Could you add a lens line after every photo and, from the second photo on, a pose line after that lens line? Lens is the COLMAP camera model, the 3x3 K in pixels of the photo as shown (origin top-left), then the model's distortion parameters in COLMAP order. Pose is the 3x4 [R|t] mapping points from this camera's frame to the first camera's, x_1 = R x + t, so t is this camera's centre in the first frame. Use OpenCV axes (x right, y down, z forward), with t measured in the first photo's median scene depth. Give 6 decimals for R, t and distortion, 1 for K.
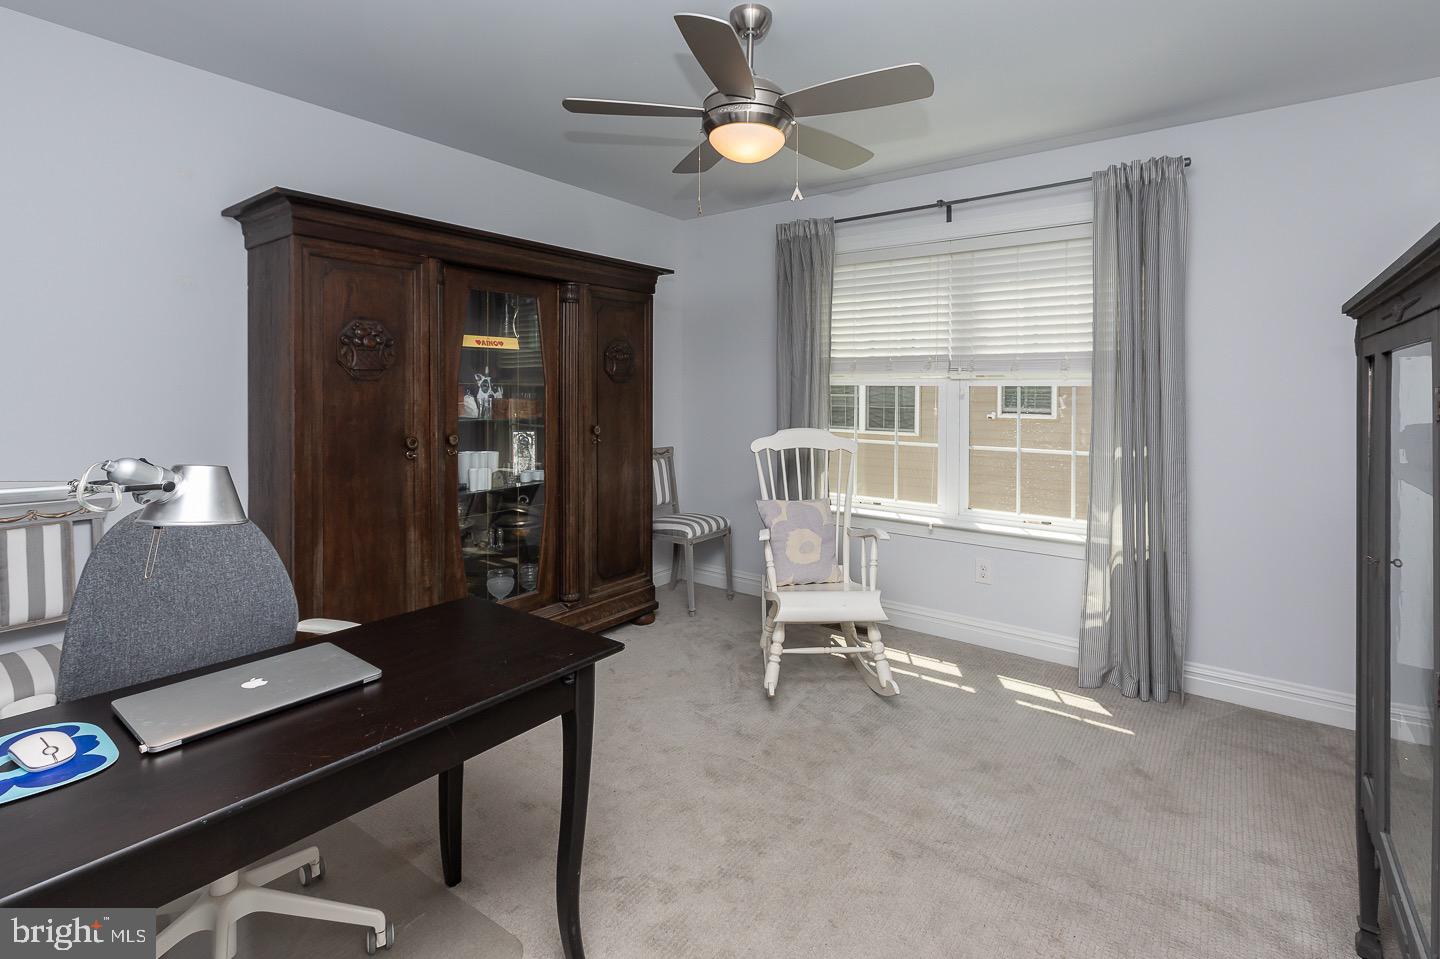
lens RADIAL K [[676.8, 0, 722.0], [0, 676.8, 380.4], [0, 0, 1]] dist [-0.000403, 0.000097]
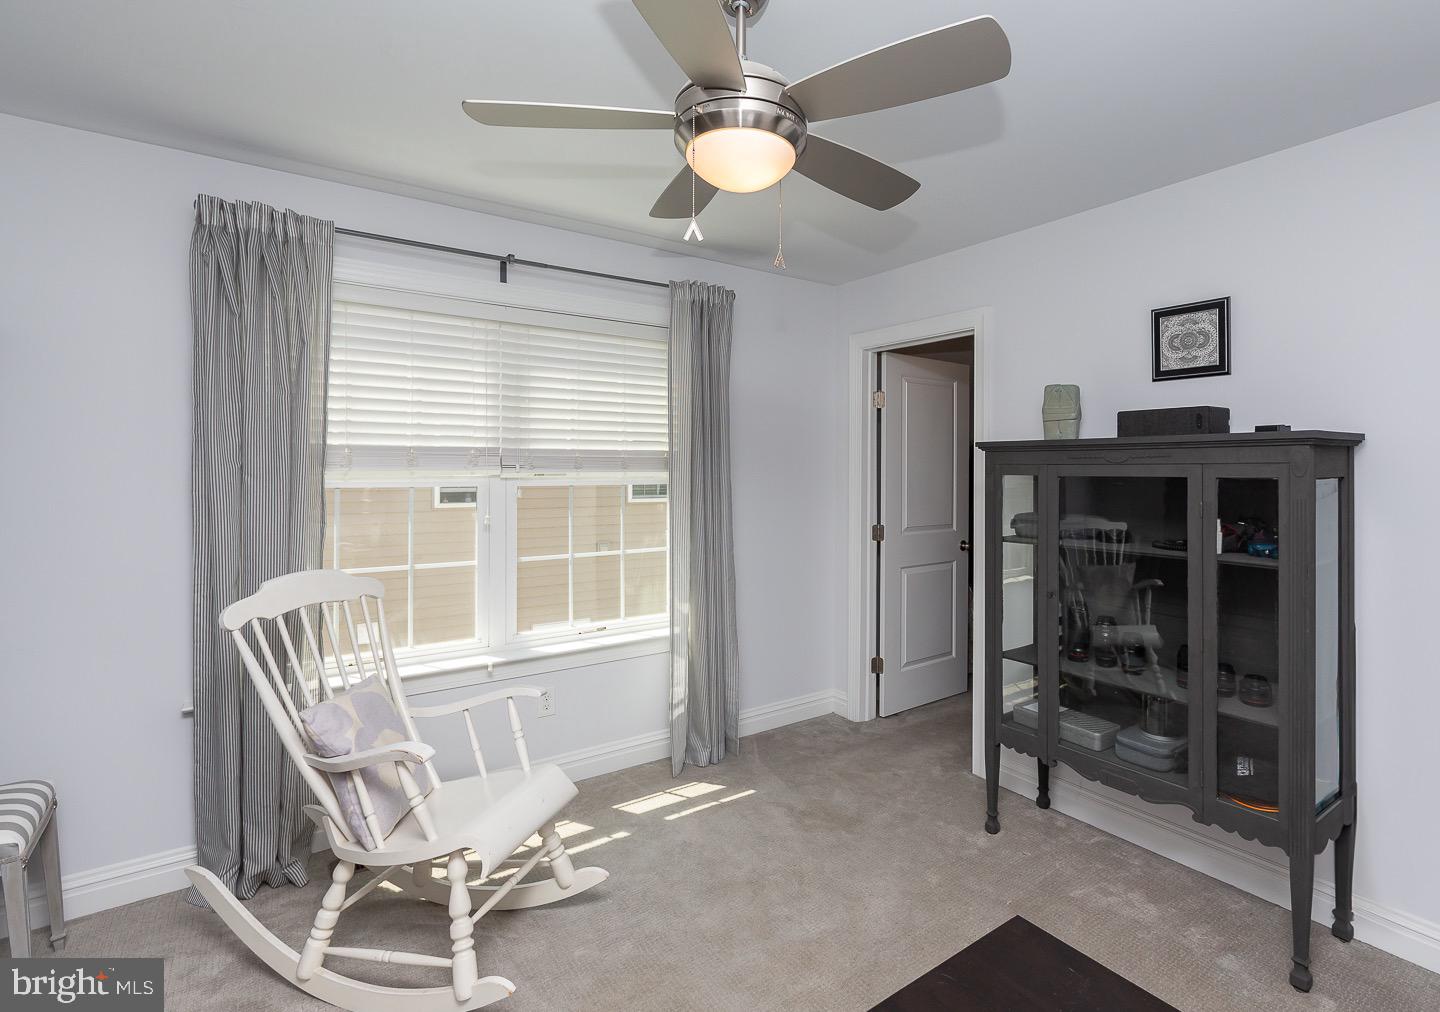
lens RADIAL K [[732.2, 0, 721.8], [0, 732.2, 465.3], [0, 0, 1]] dist [0.027180, -0.000384]
pose [[0.291018, 0.005593, 0.956701, -0.467649], [-0.000266, 0.999983, -0.005765, -0.013136], [-0.956718, 0.001423, 0.291015, 0.547119]]
